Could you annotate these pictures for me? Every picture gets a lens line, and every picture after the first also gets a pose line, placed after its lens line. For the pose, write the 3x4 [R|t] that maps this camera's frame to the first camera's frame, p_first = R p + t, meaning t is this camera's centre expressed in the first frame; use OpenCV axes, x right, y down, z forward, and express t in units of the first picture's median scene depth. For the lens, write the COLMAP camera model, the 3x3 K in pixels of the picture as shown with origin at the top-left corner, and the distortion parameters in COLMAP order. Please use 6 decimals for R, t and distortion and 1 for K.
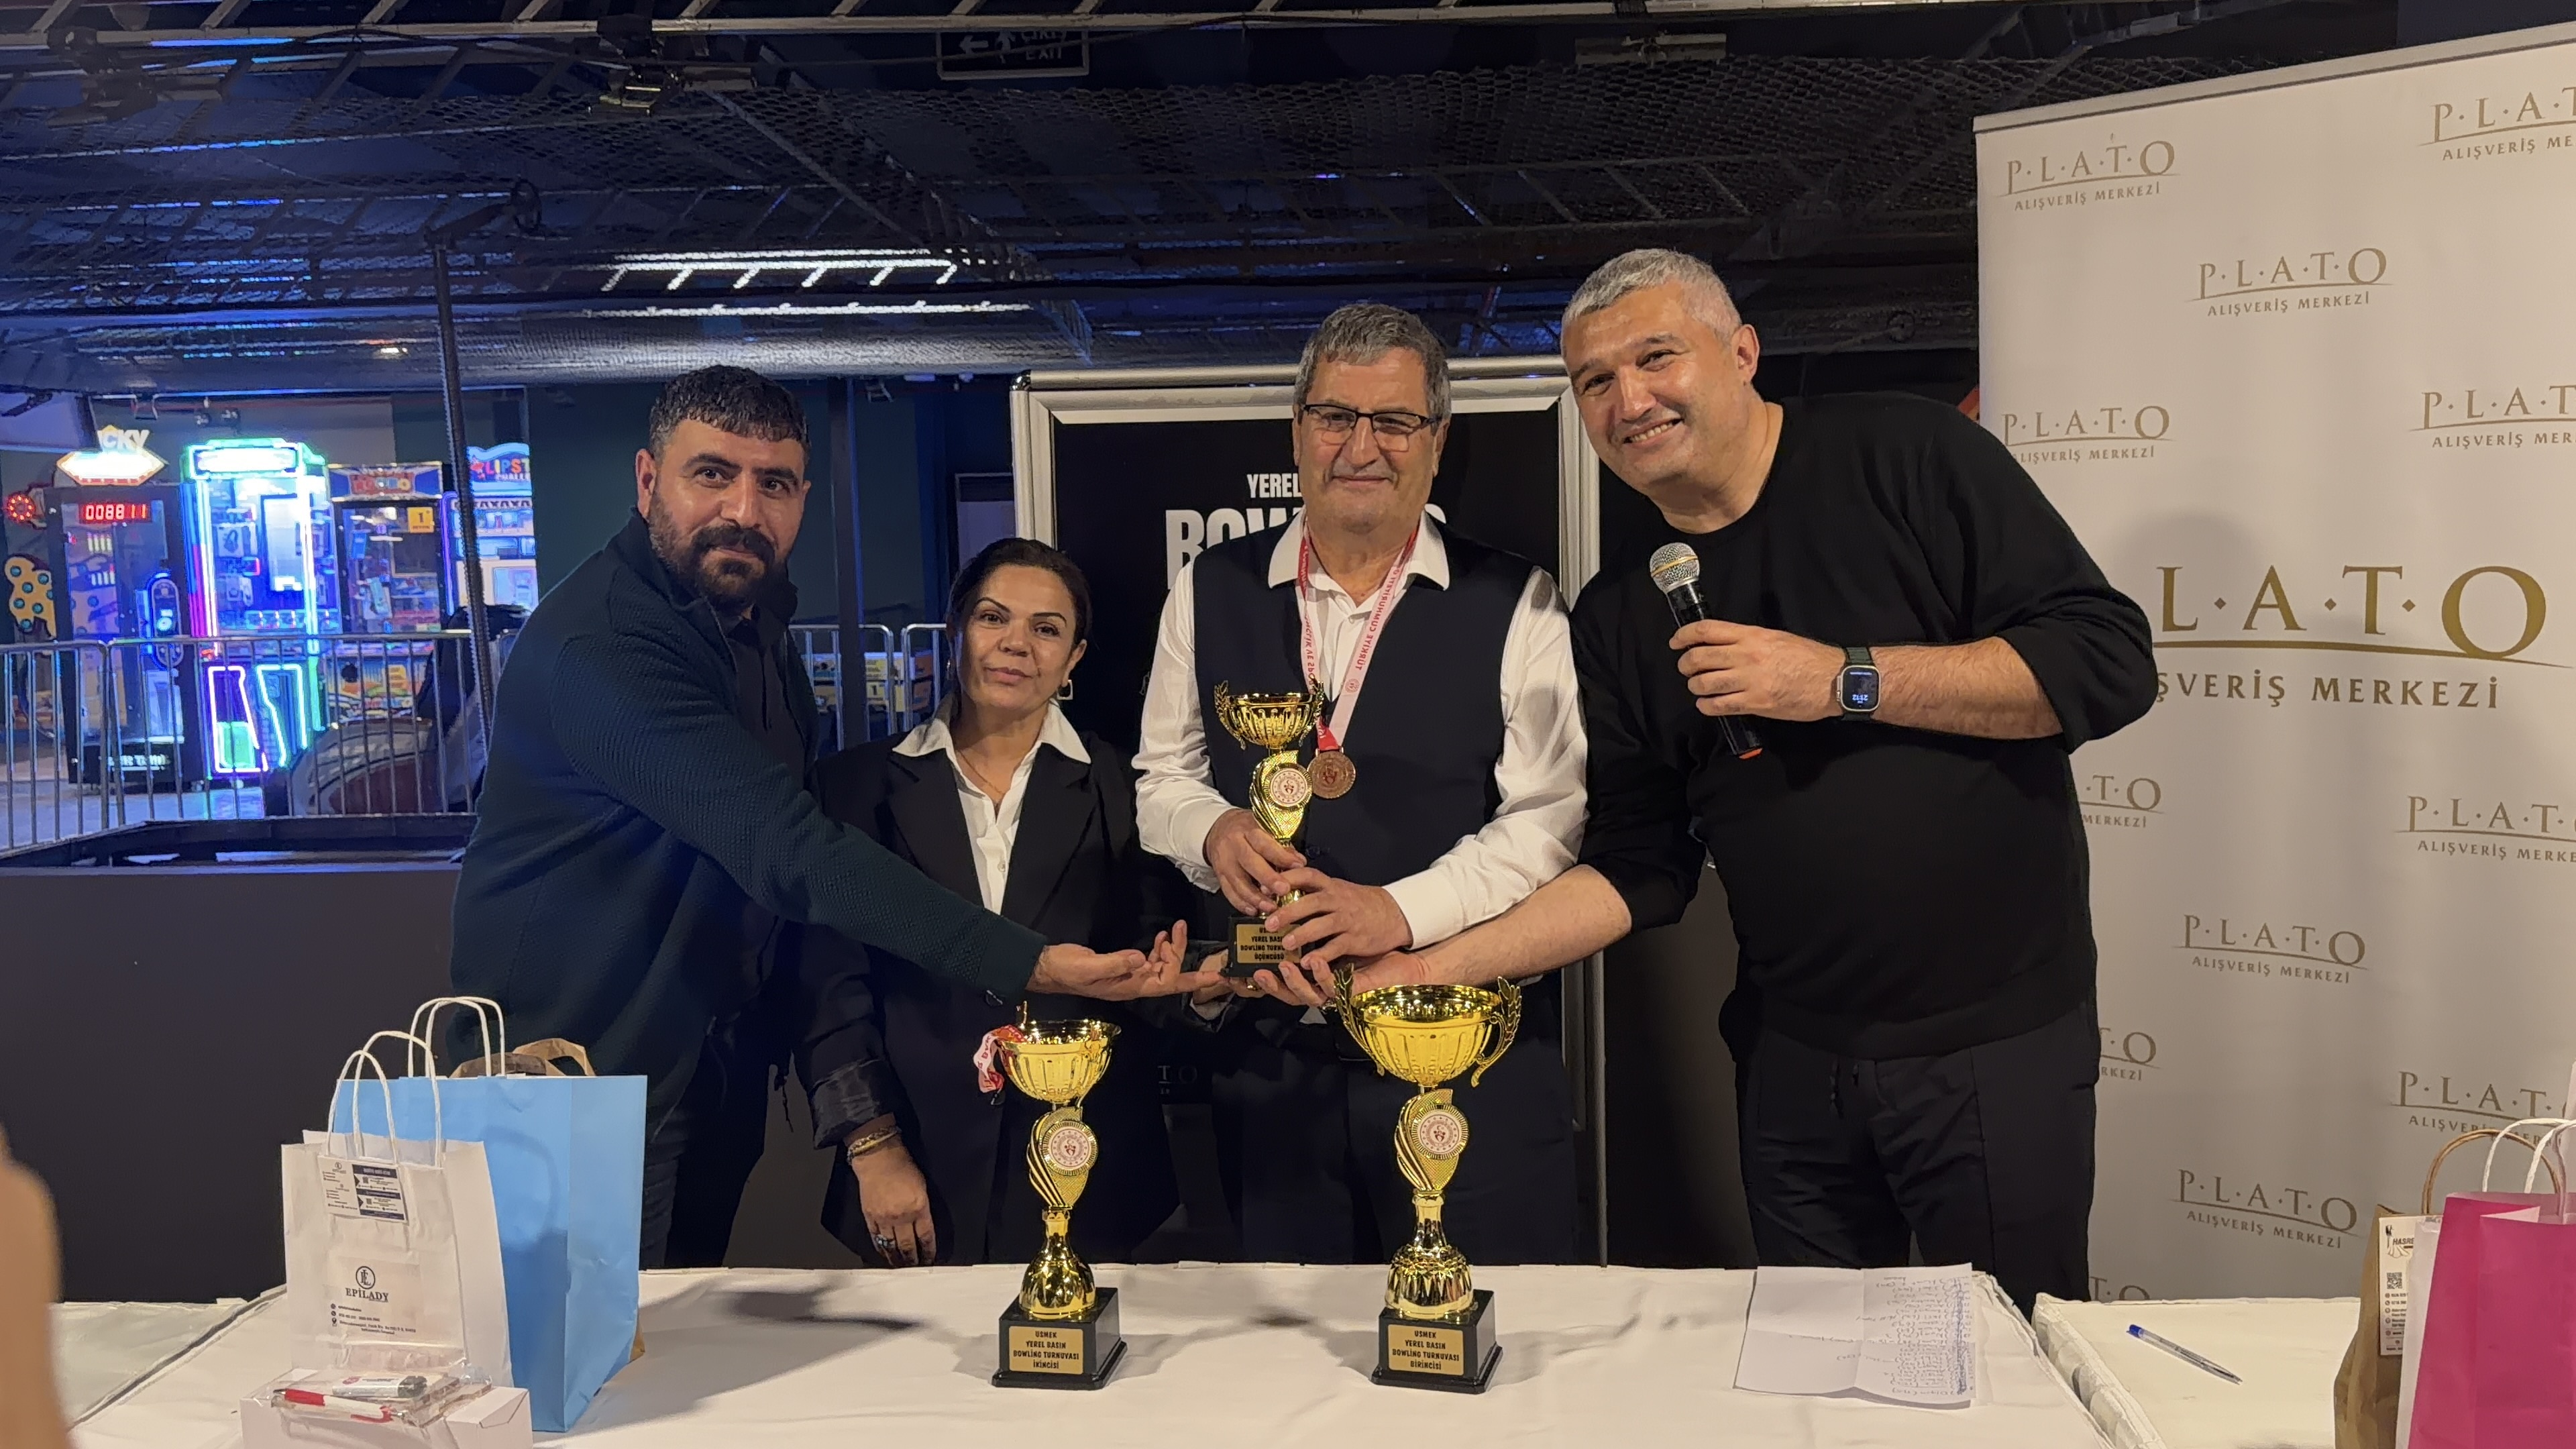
lens RADIAL K [[2223.0, 0, 1303.8], [0, 2223.0, 776.2], [0, 0, 1]] dist [0.056556, -0.102871]
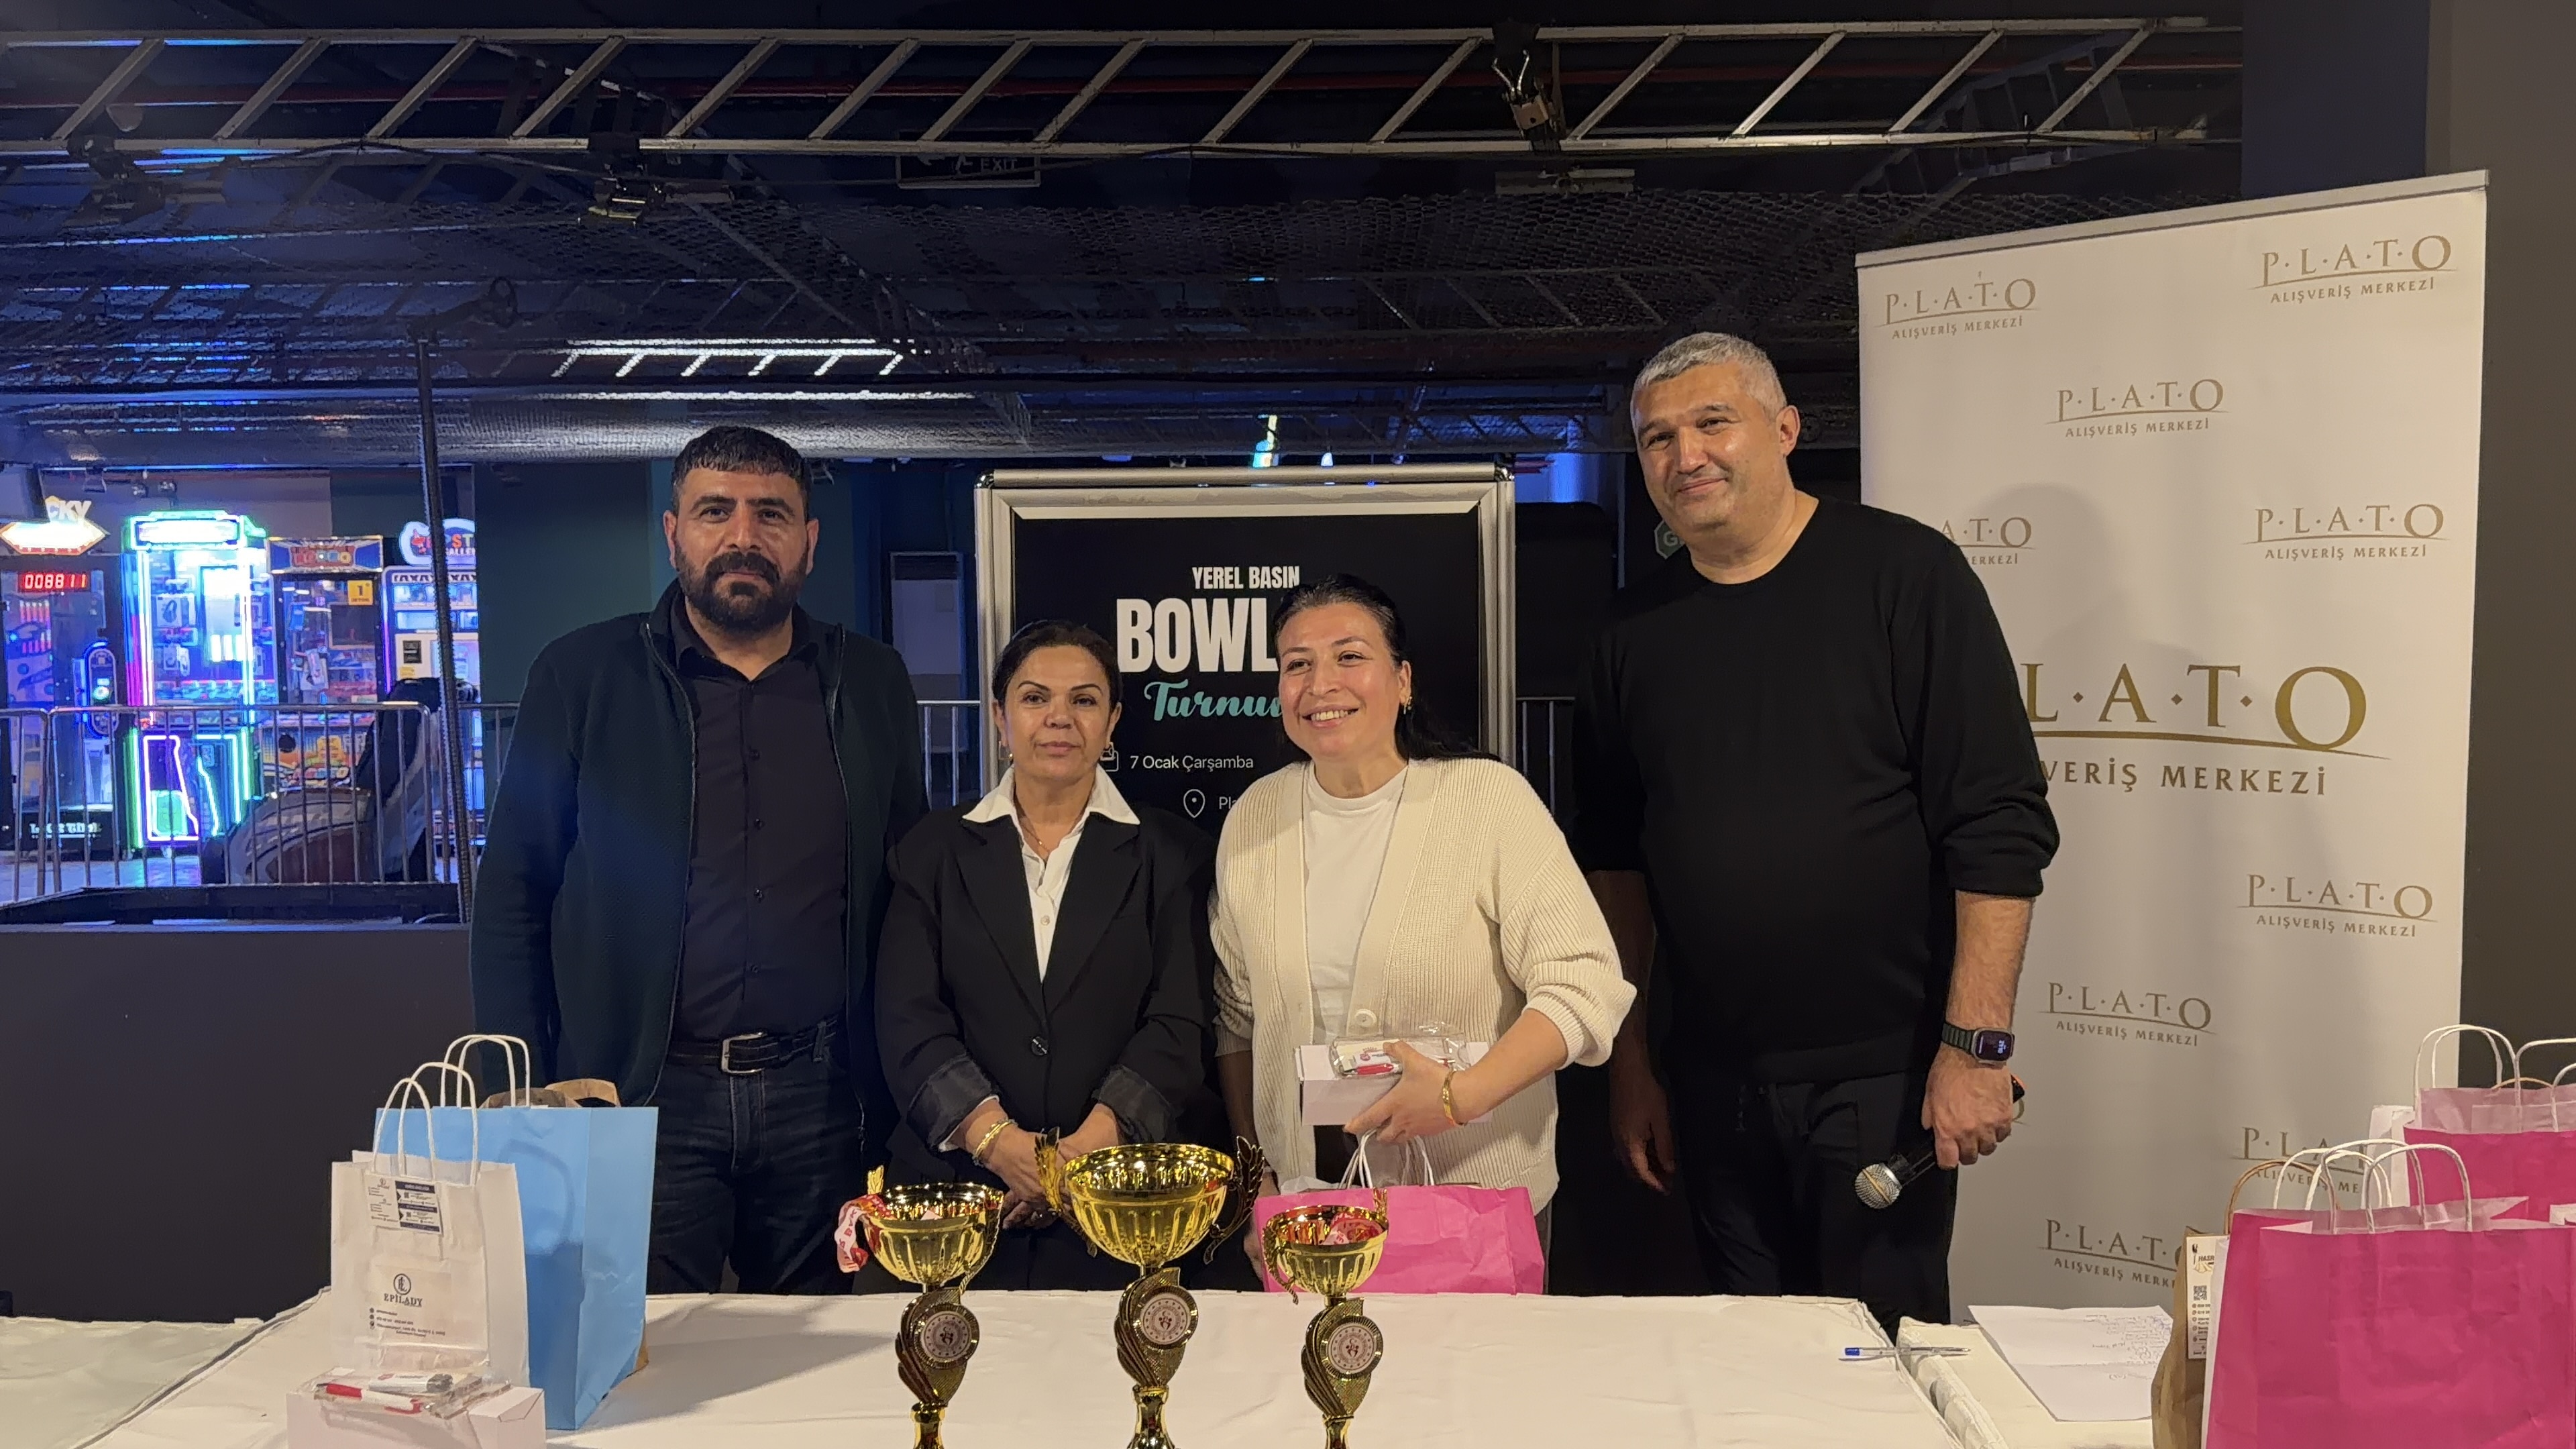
lens RADIAL K [[2223.0, 0, 1281.9], [0, 2223.0, 758.8], [0, 0, 1]] dist [0.056556, -0.102871]
pose [[0.999666, 0.010504, 0.023612, -0.005134], [-0.009459, 0.998989, -0.043954, 0.003804], [-0.024050, 0.043716, 0.998754, -0.065656]]
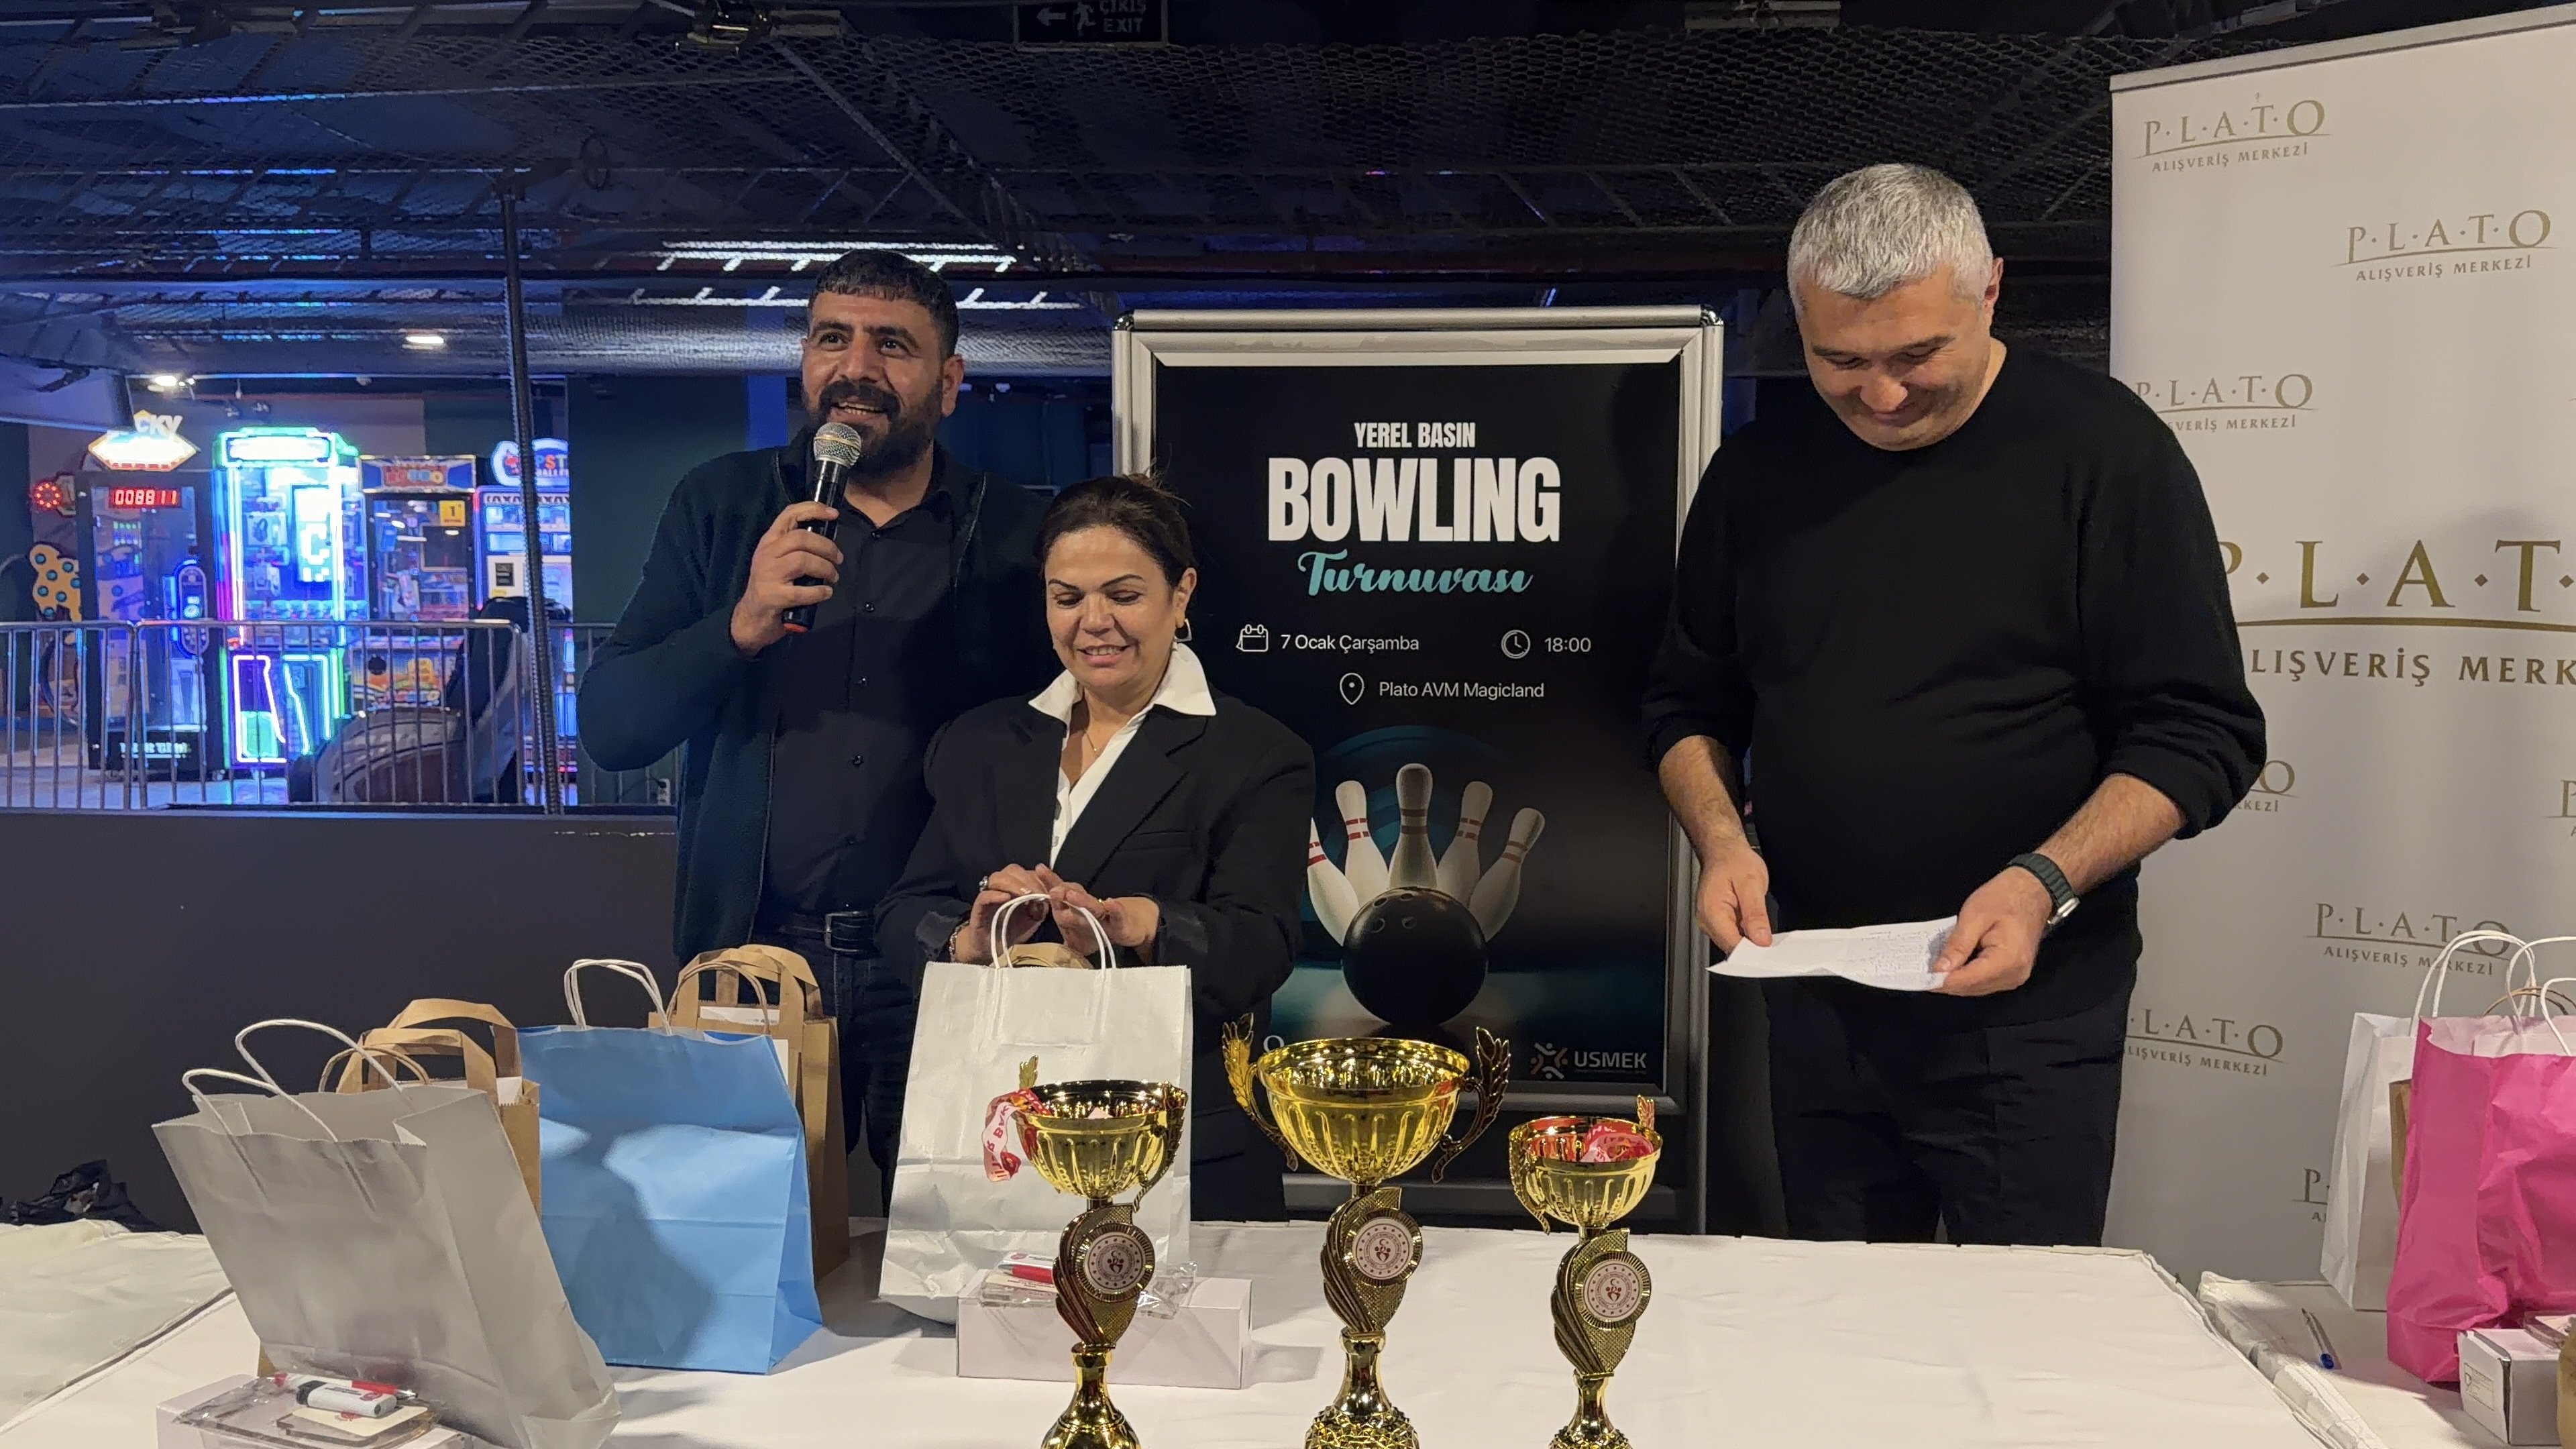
lens RADIAL K [[2223.0, 0, 1315.3], [0, 2223.0, 774.6], [0, 0, 1]] dist [0.056556, -0.102871]
pose [[0.999661, 0.026046, 0.000073, -0.031588], [-0.026042, 0.999539, -0.015585, 0.026804], [-0.000479, 0.015578, 0.999879, 0.028273]]
